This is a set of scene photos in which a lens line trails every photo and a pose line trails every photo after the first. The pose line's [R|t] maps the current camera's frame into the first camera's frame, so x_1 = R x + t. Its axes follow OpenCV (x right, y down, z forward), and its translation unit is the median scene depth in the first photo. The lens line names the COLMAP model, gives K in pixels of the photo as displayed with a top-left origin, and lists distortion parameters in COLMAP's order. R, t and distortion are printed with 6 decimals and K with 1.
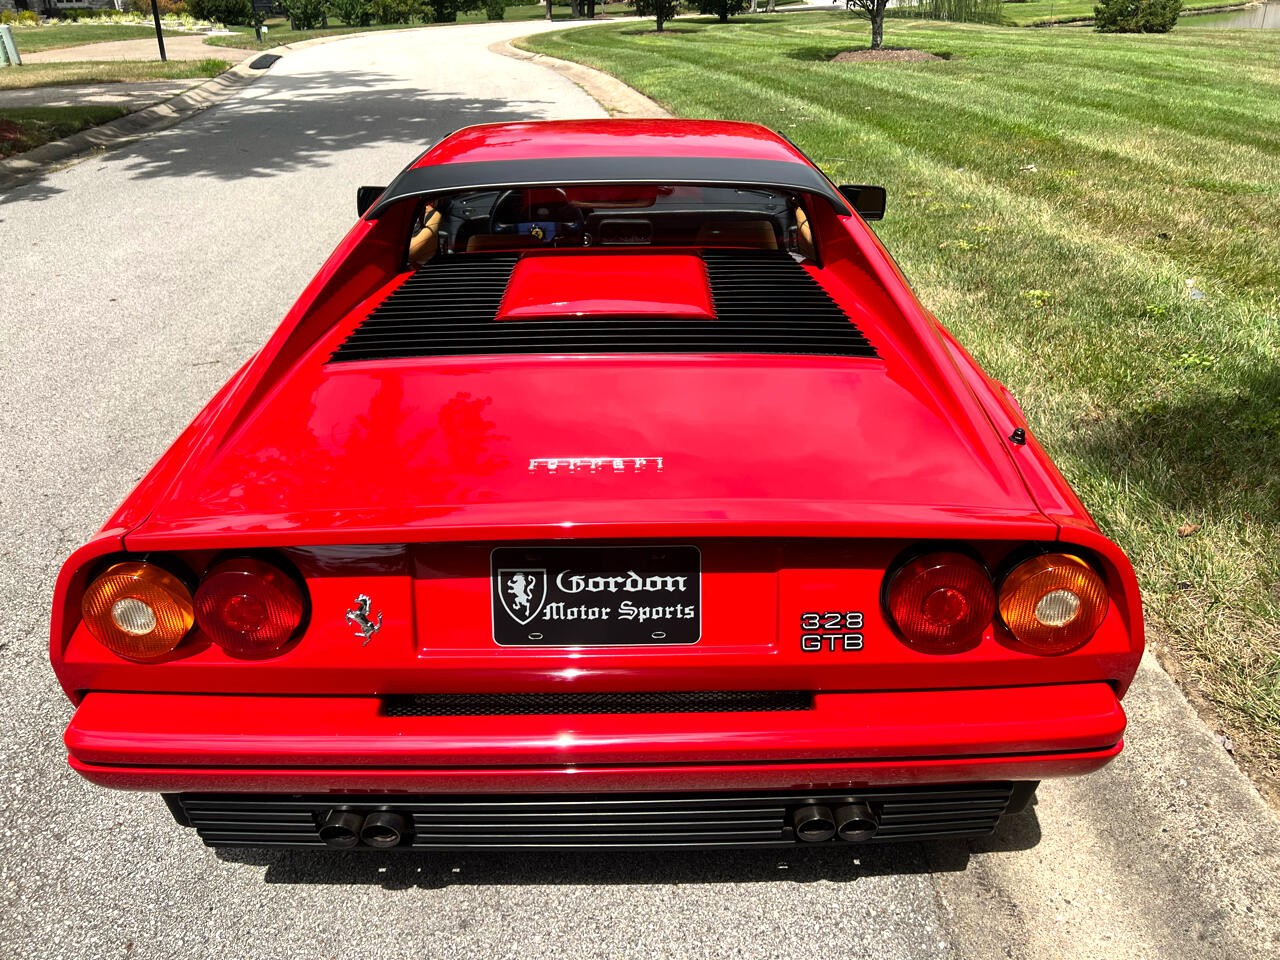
lens RADIAL K [[963.5, 0, 642.7], [0, 963.5, 476.2], [0, 0, 1]] dist [0.053185, -0.058479]
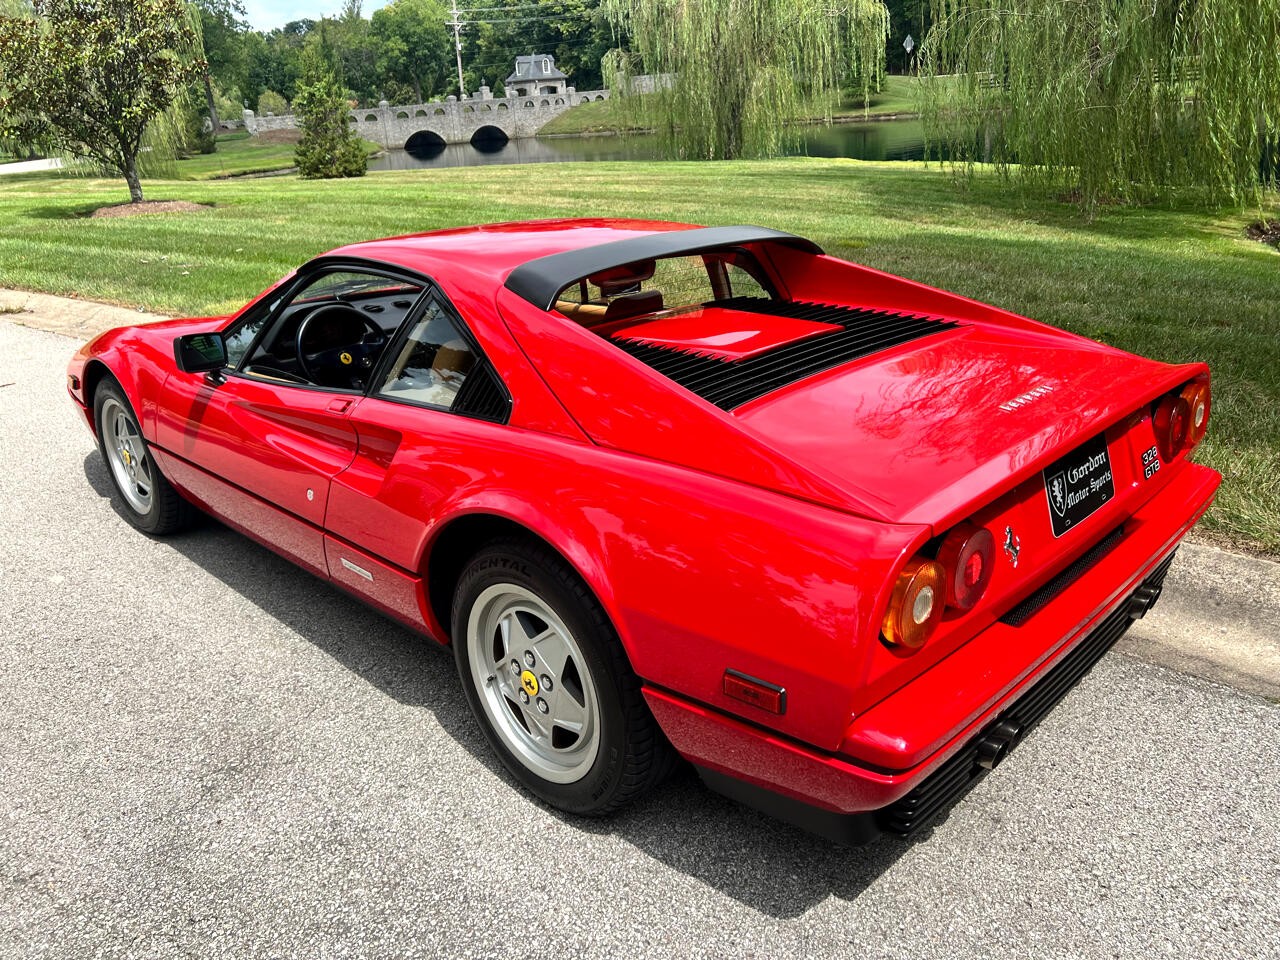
lens RADIAL K [[963.5, 0, 646.1], [0, 963.5, 477.7], [0, 0, 1]] dist [0.053185, -0.058479]
pose [[0.703613, -0.259842, 0.661370, -1.127561], [0.347558, 0.937657, -0.001367, -0.076483], [-0.619784, 0.230826, 0.750058, 0.269471]]
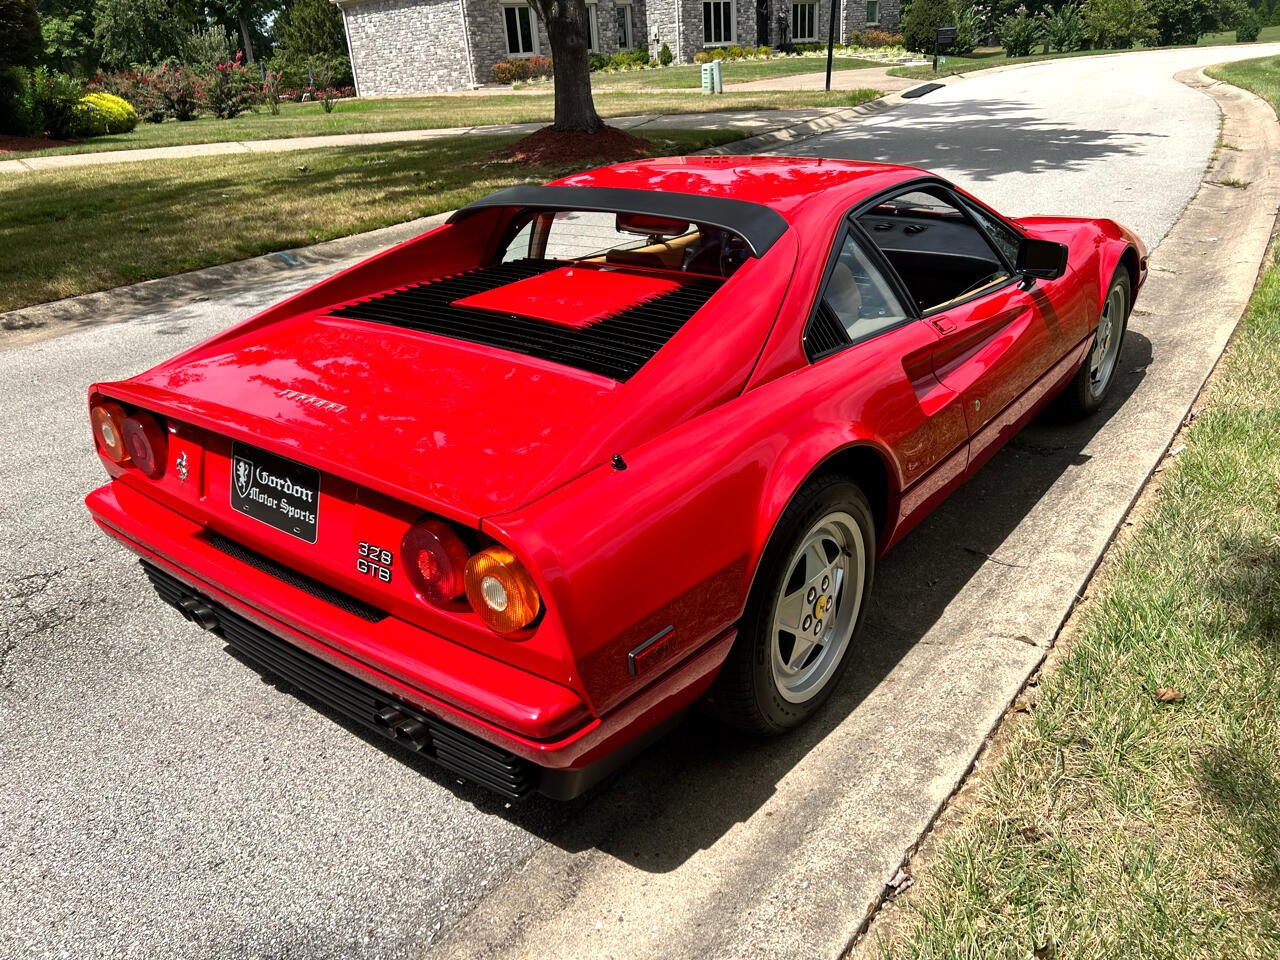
lens RADIAL K [[963.5, 0, 636.8], [0, 963.5, 480.6], [0, 0, 1]] dist [0.053185, -0.058479]
pose [[0.784492, 0.234328, -0.574162, 0.933348], [-0.245324, 0.967601, 0.059707, -0.081651], [0.569551, 0.094016, 0.816561, 0.120822]]
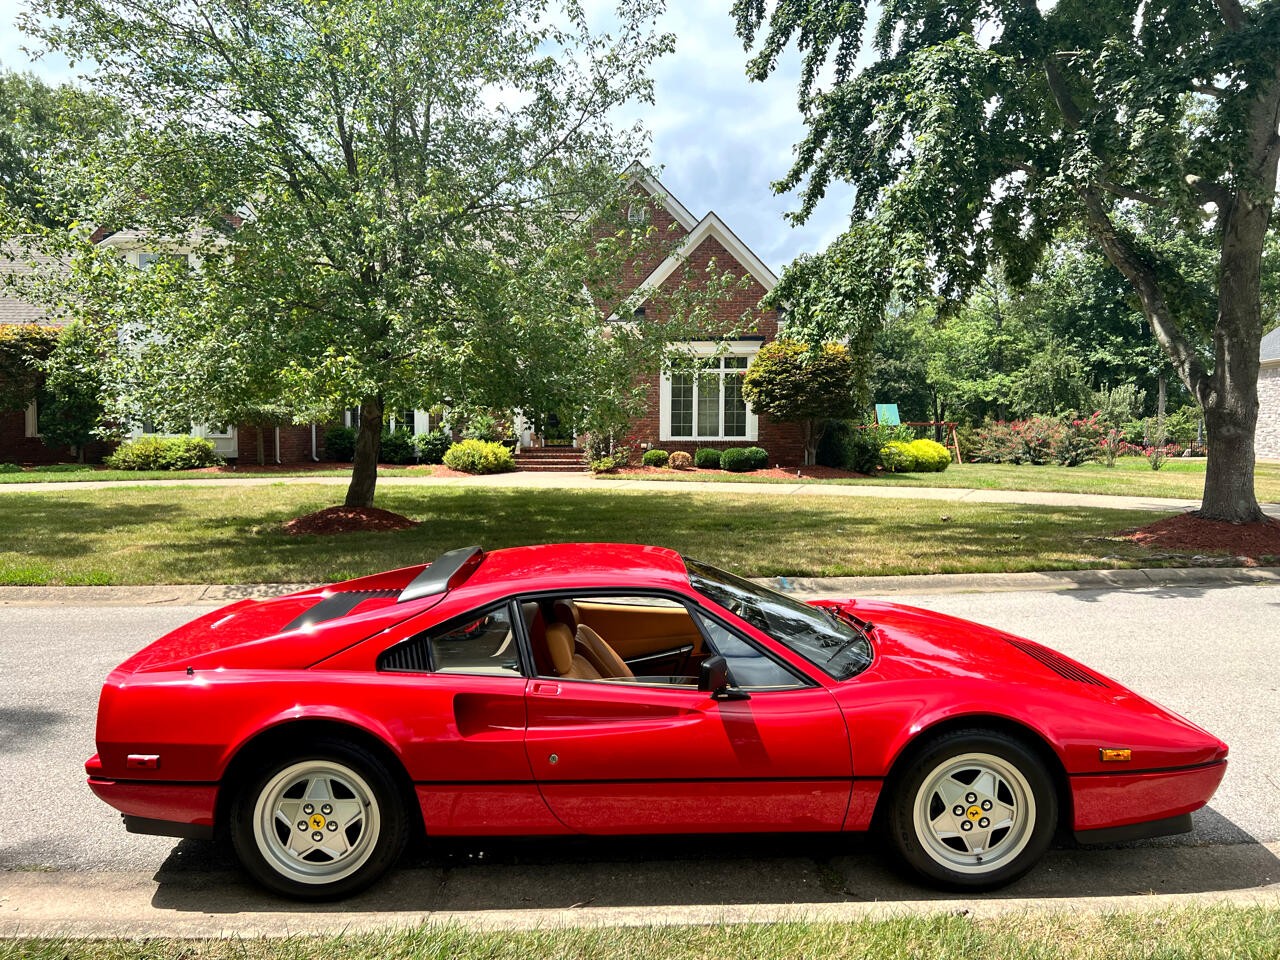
lens RADIAL K [[963.5, 0, 633.0], [0, 963.5, 476.8], [0, 0, 1]] dist [0.053185, -0.058479]
pose [[0.014739, 0.081545, -0.996561, 2.354985], [-0.448834, 0.891154, 0.066282, -0.947419], [0.893494, 0.446313, 0.049734, 1.452648]]
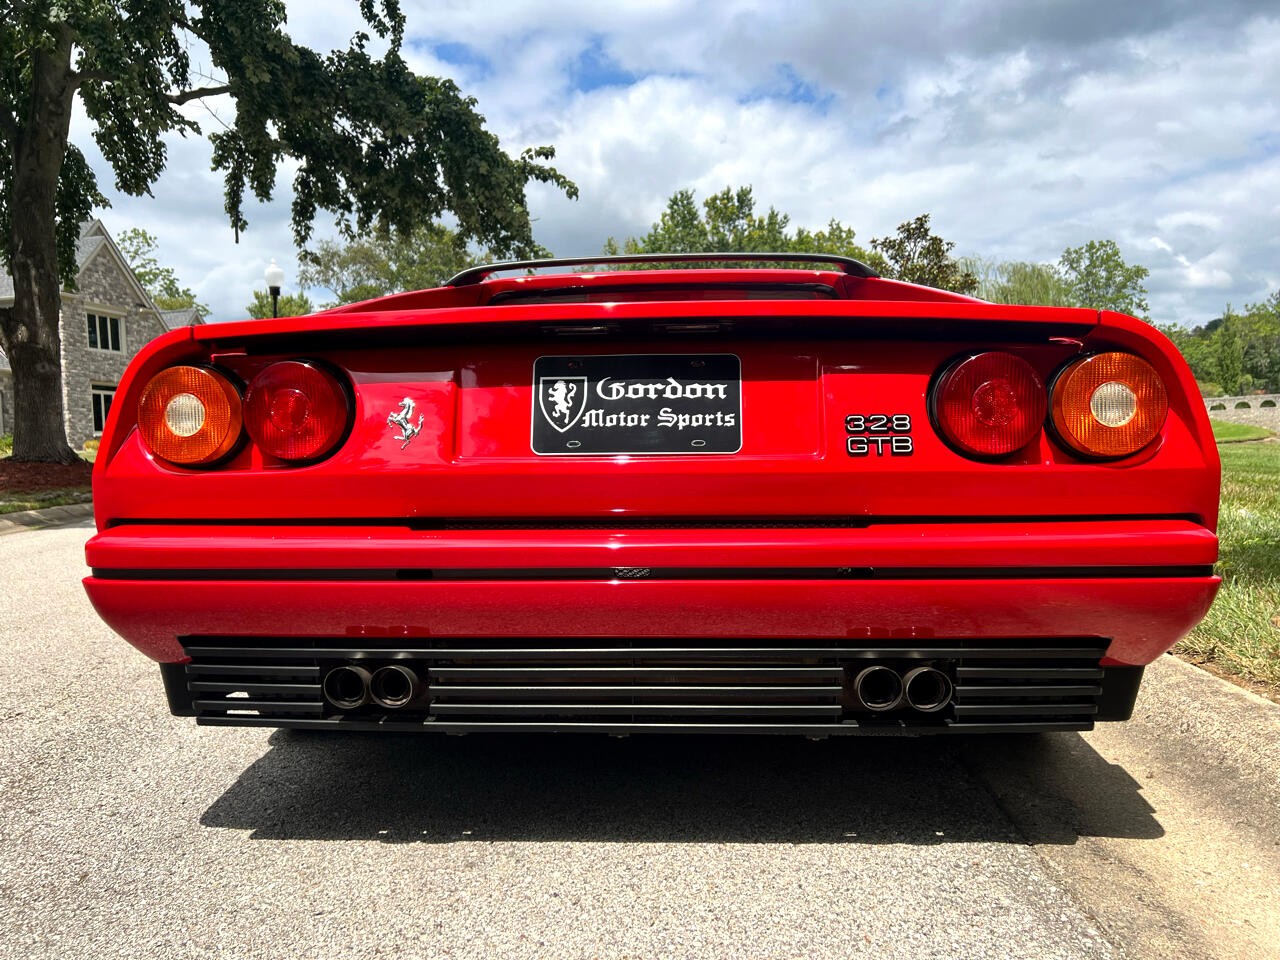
lens RADIAL K [[963.5, 0, 637.7], [0, 963.5, 478.4], [0, 0, 1]] dist [0.053185, -0.058479]
pose [[0.998000, 0.001097, -0.063211, 0.013395], [-0.026938, 0.911923, -0.409477, 0.481612], [0.057195, 0.410361, 0.910128, 0.098756]]
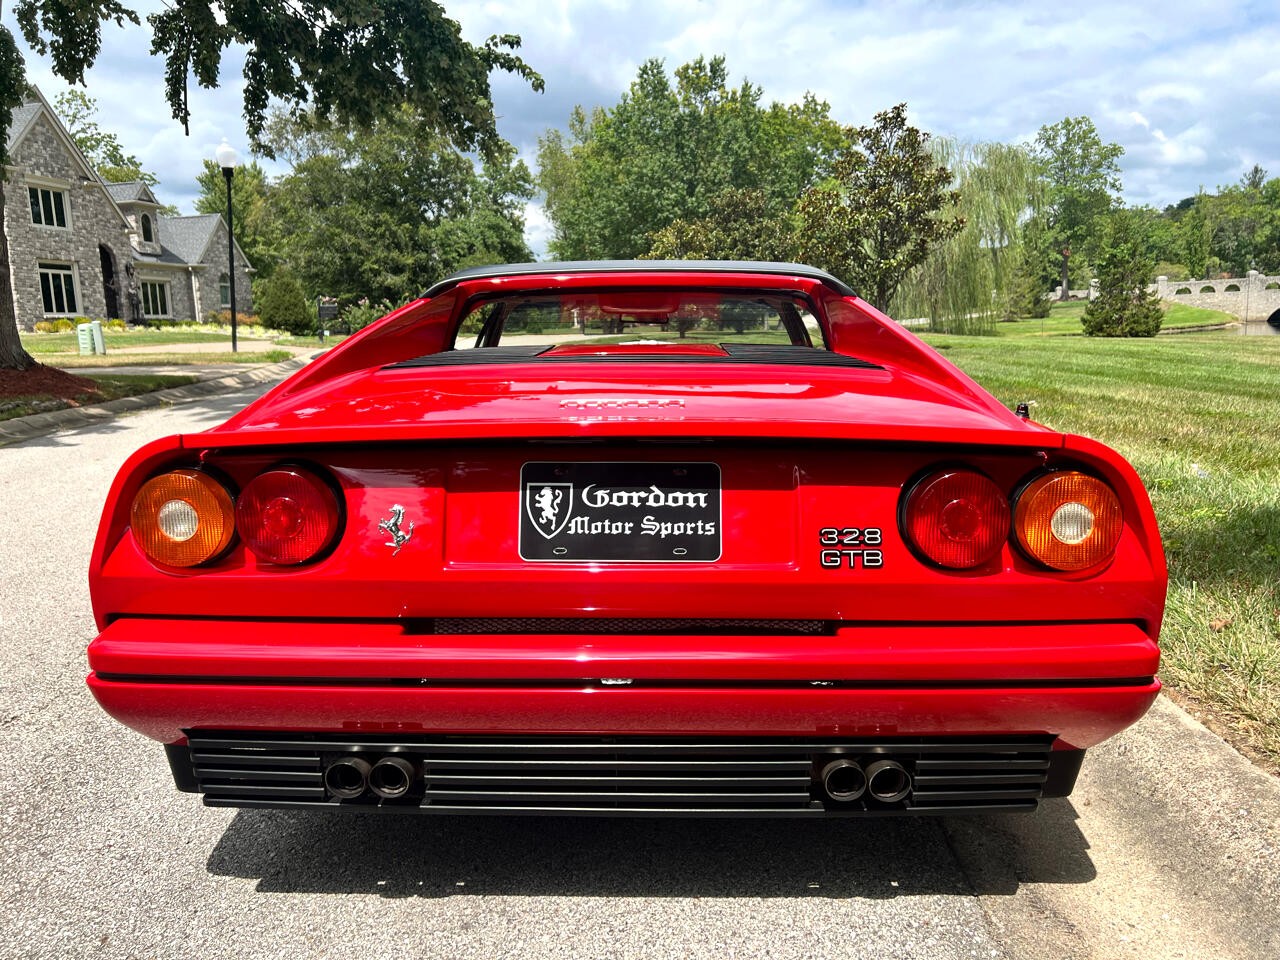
lens RADIAL K [[963.5, 0, 637.2], [0, 963.5, 475.0], [0, 0, 1]] dist [0.053185, -0.058479]
pose [[0.999515, 0.010129, -0.029454, 0.000320], [-0.018422, 0.954752, -0.296831, 0.314340], [0.025115, 0.297230, 0.954476, 0.001580]]
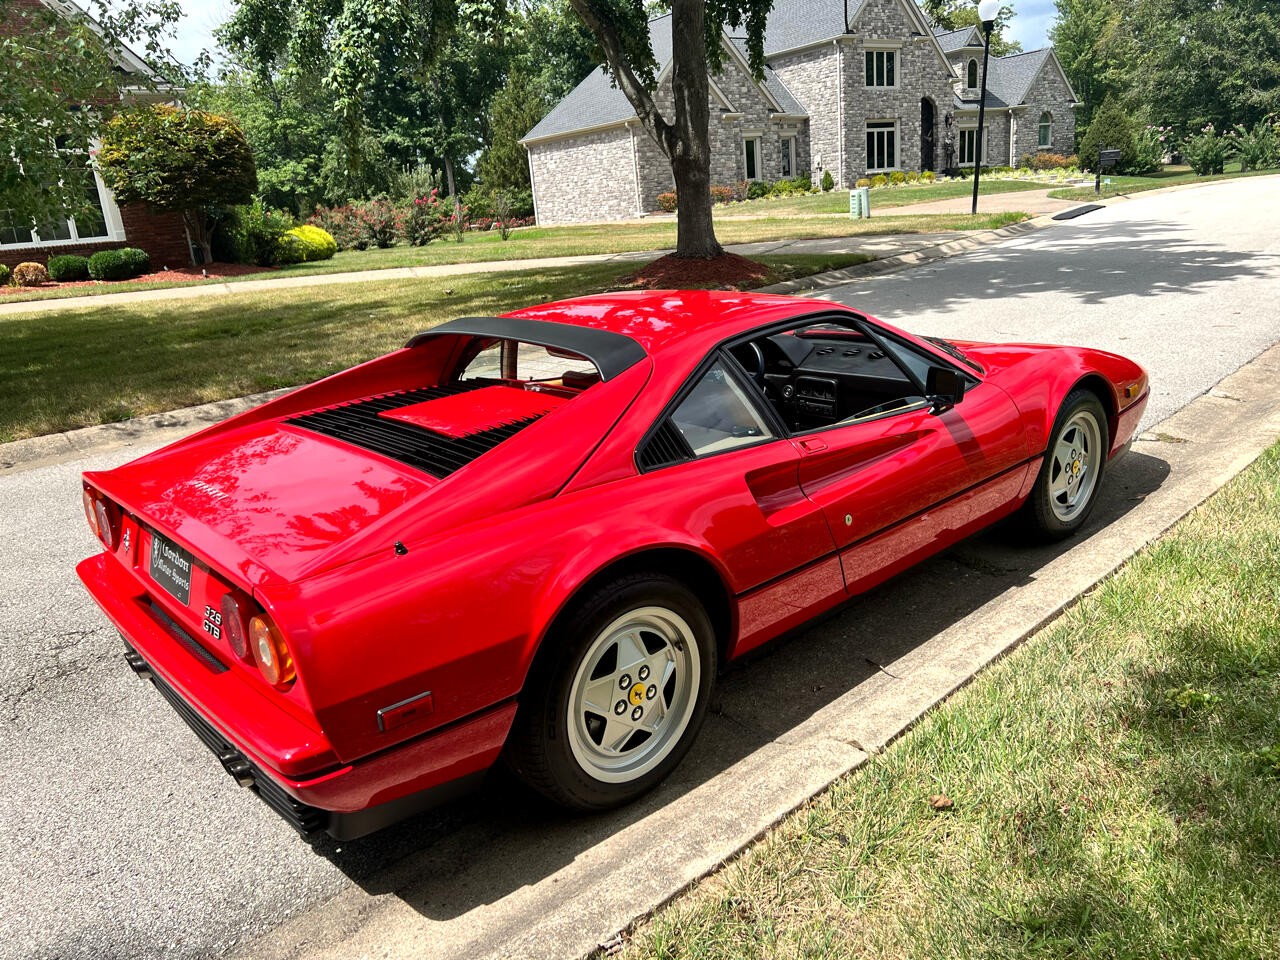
lens RADIAL K [[963.5, 0, 636.0], [0, 963.5, 479.1], [0, 0, 1]] dist [0.053185, -0.058479]
pose [[0.662796, 0.190929, -0.724049, 1.373353], [-0.283097, 0.959071, -0.006243, -0.190936], [0.693223, 0.209114, 0.689720, 0.281119]]
